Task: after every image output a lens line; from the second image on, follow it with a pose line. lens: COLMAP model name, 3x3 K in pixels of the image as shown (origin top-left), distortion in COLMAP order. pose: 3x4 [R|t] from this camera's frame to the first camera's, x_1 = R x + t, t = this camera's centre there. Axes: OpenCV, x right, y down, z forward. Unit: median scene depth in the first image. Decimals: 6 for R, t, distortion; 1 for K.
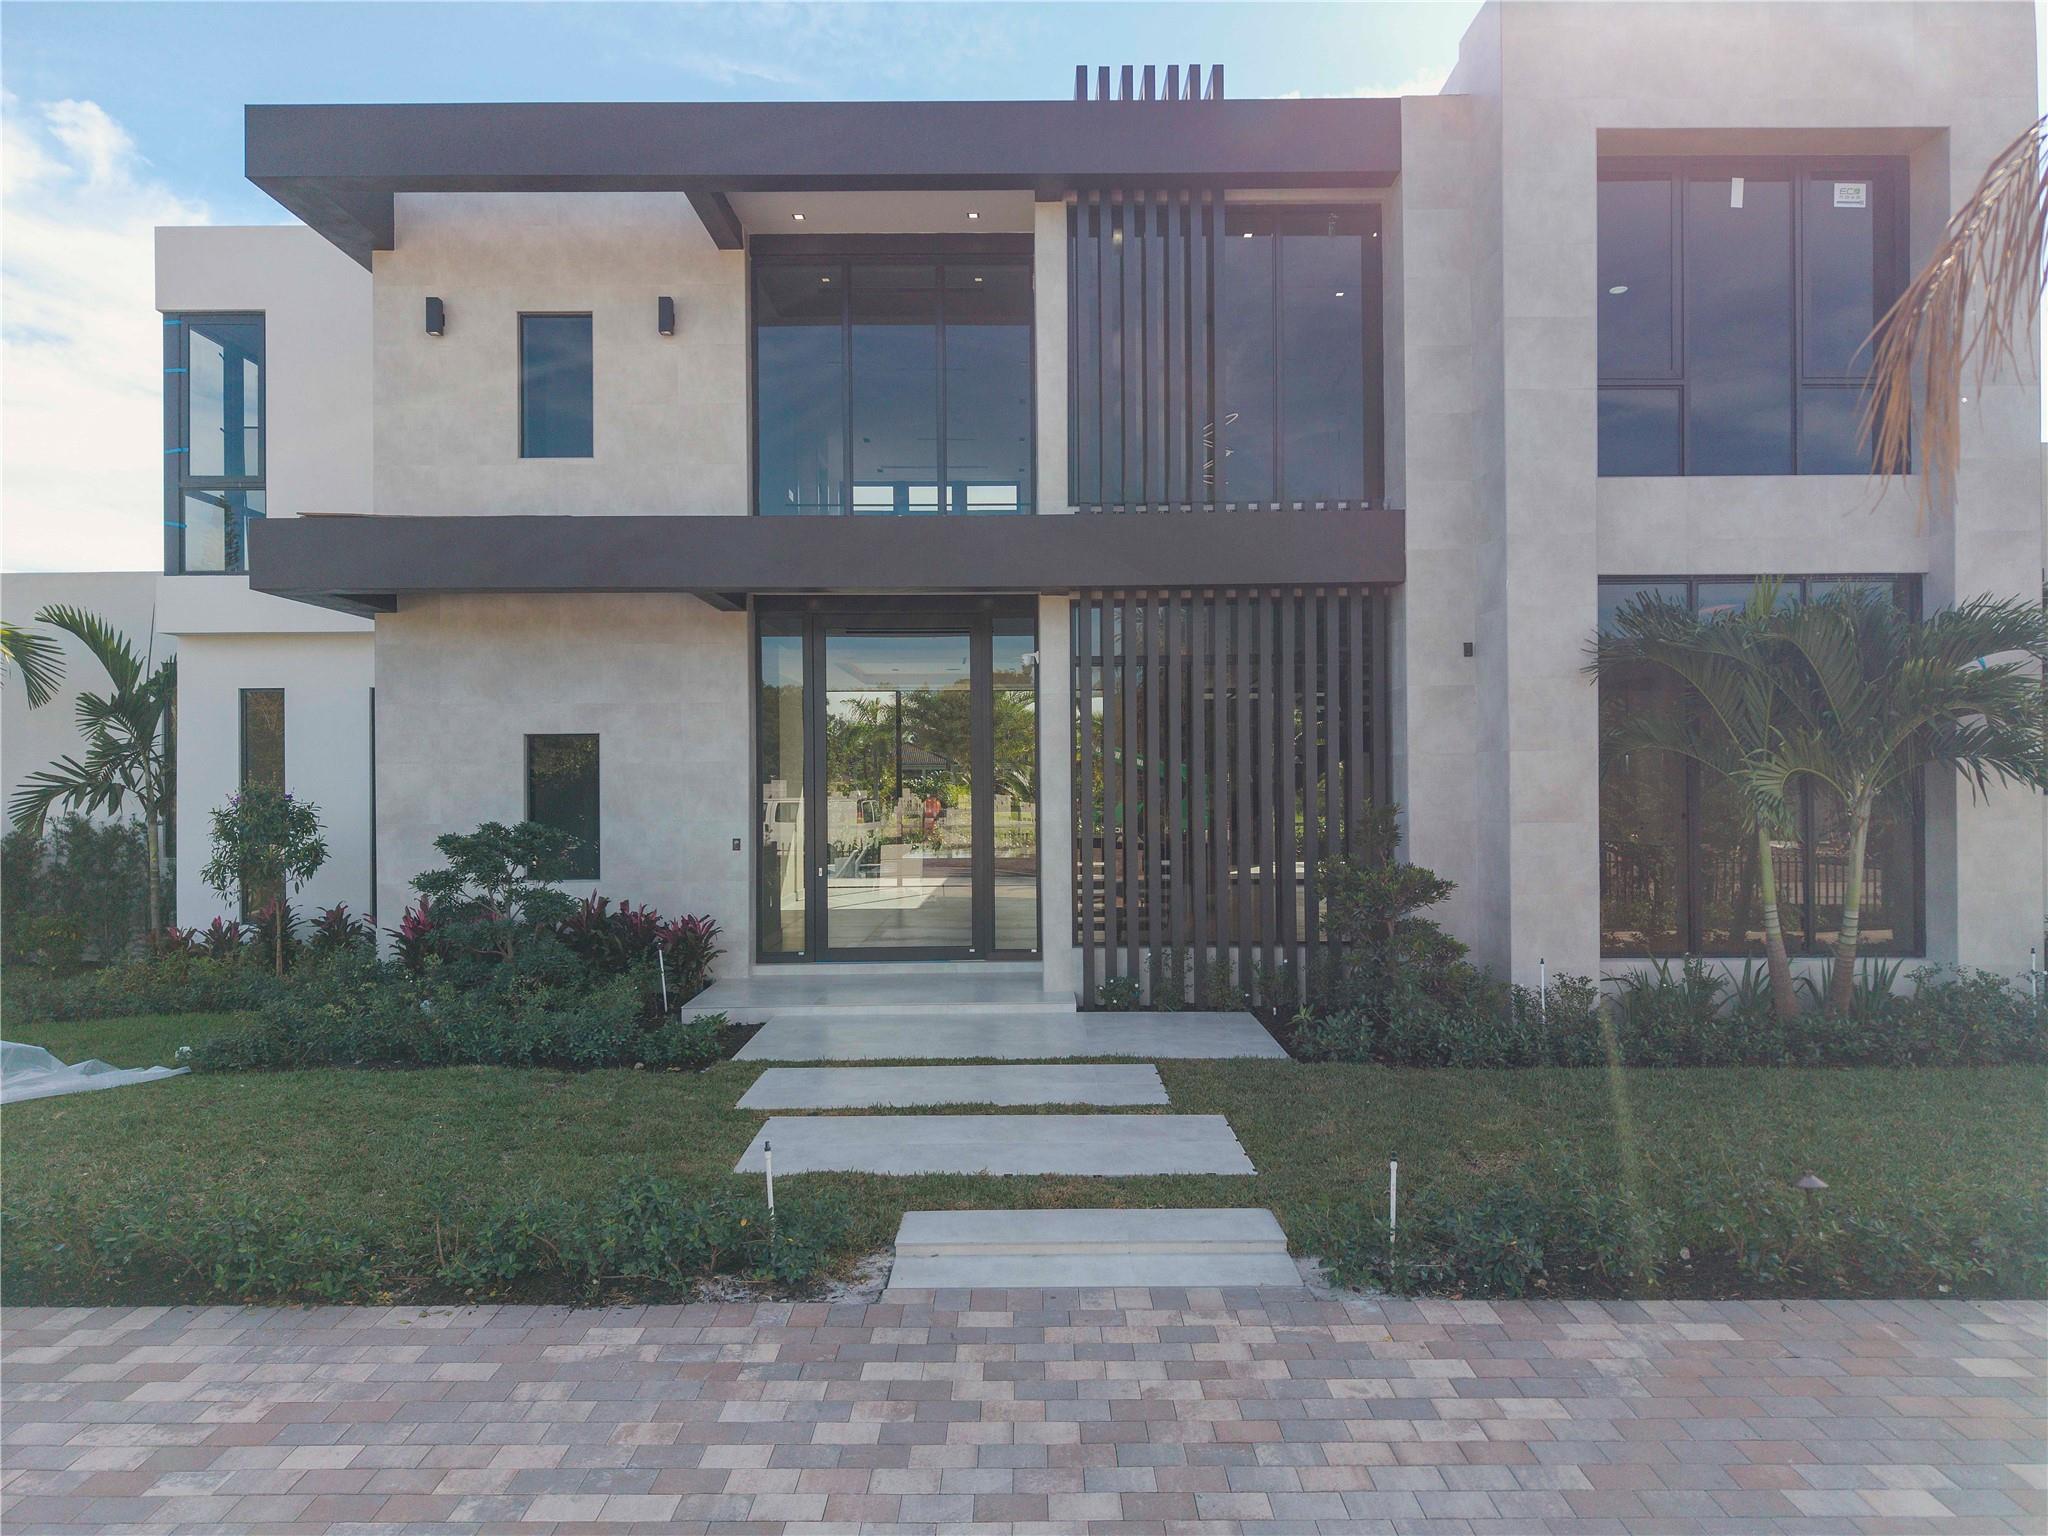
lens RADIAL K [[1559.3, 0, 1035.5], [0, 1559.3, 830.0], [0, 0, 1]] dist [0.011486, 0.000865]
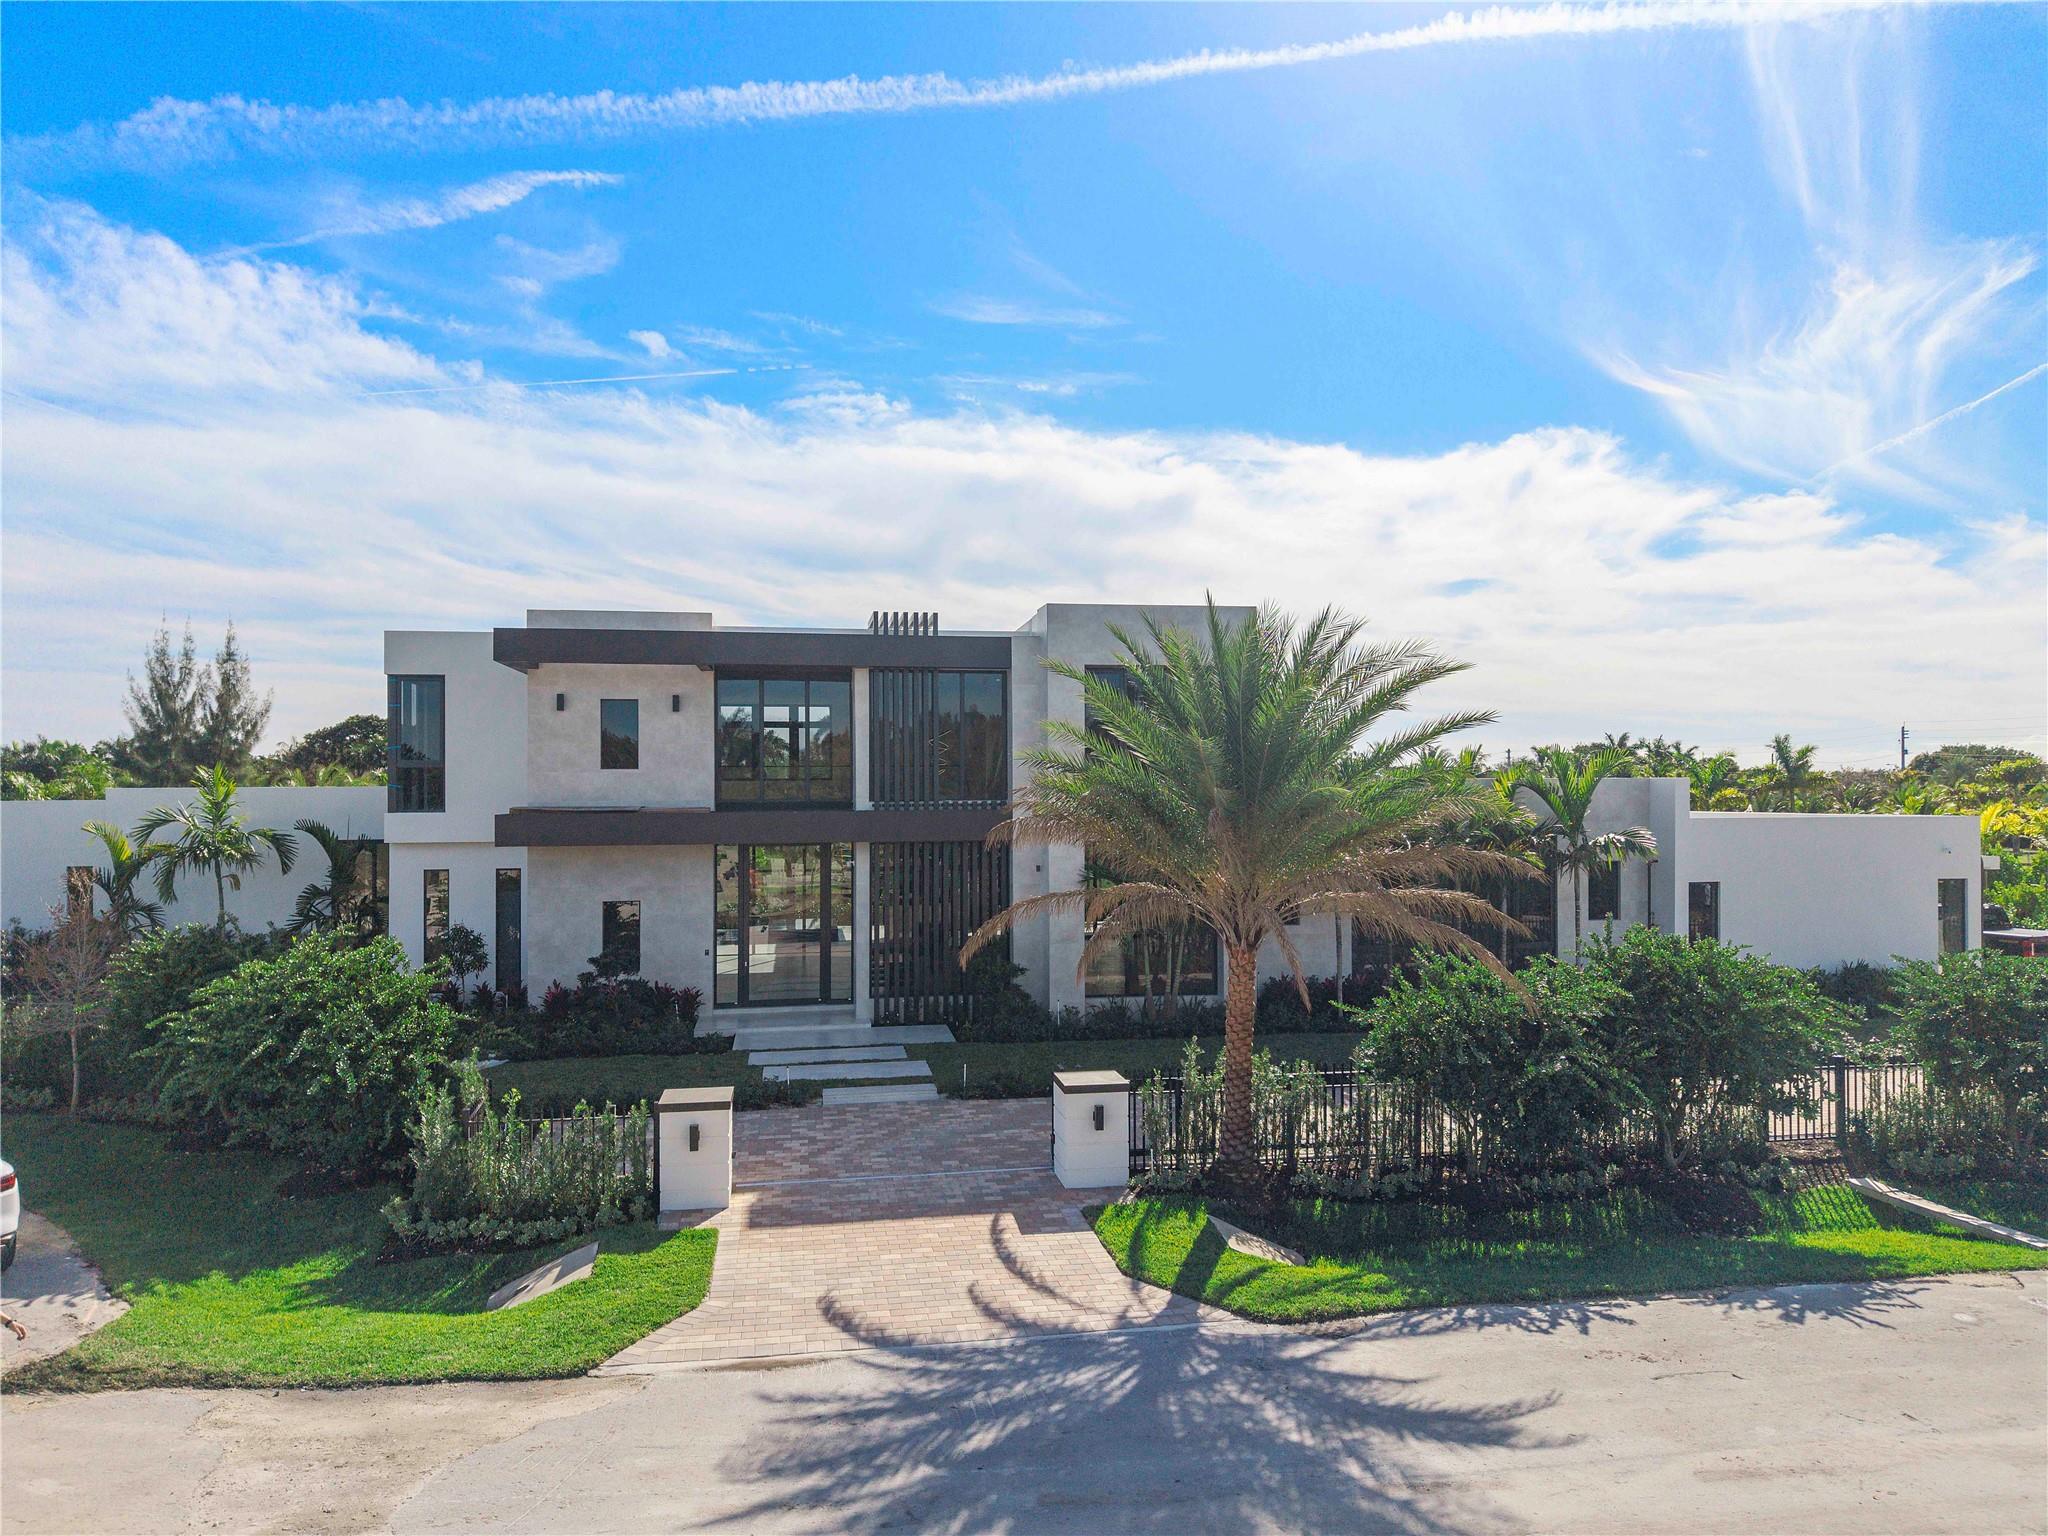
lens RADIAL K [[1474.0, 0, 1081.6], [0, 1474.0, 807.3], [0, 0, 1]] dist [0.005106, 0.002181]
pose [[0.984009, -0.001930, 0.178106, -0.056155], [0.007653, 0.999476, -0.031449, -0.137267], [-0.177952, 0.032309, 0.983509, -1.214406]]
